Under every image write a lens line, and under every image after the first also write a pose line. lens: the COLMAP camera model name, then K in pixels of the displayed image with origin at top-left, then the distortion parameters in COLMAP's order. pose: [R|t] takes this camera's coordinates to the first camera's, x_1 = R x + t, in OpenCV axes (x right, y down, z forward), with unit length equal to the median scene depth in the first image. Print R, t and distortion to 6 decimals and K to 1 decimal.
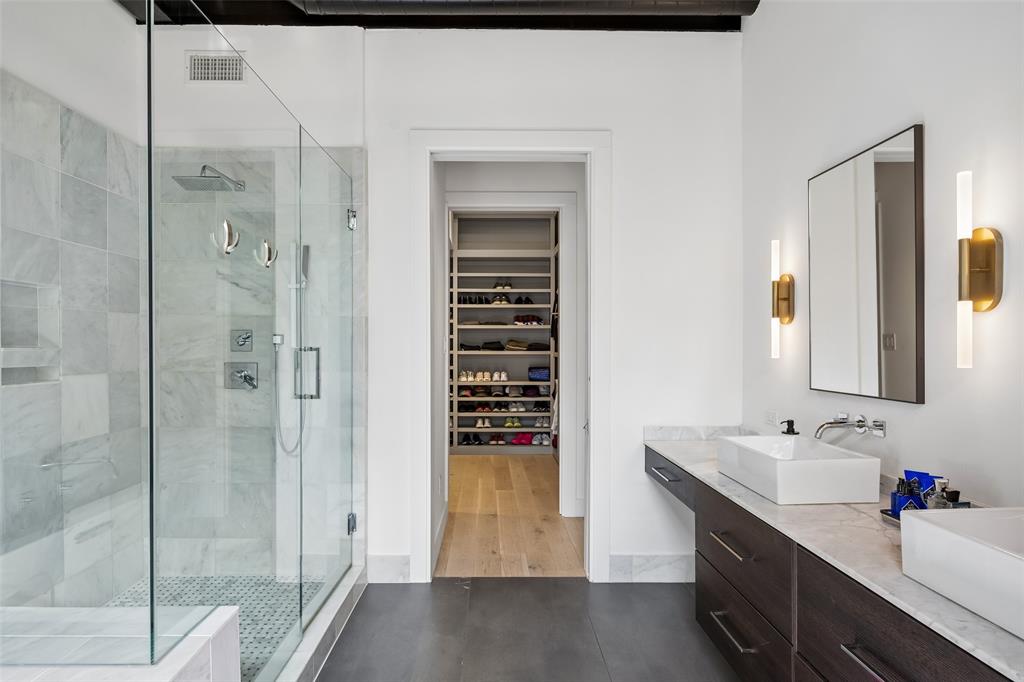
lens RADIAL K [[507.0, 0, 508.7], [0, 507.0, 342.3], [0, 0, 1]] dist [-0.026311, 0.000108]
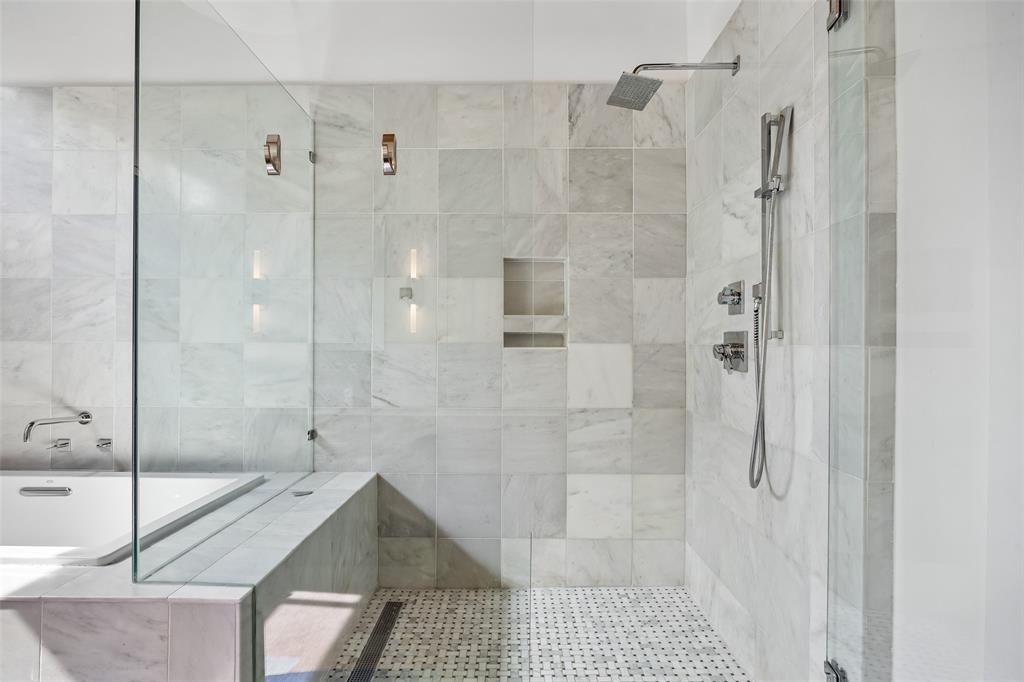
lens RADIAL K [[510.2, 0, 508.5], [0, 510.2, 343.0], [0, 0, 1]] dist [-0.003845, -0.000121]
pose [[-0.019112, -0.000122, -0.999817, 0.166075], [0.008248, 0.999966, -0.000280, 0.062815], [0.999783, -0.008252, -0.019110, 0.832931]]
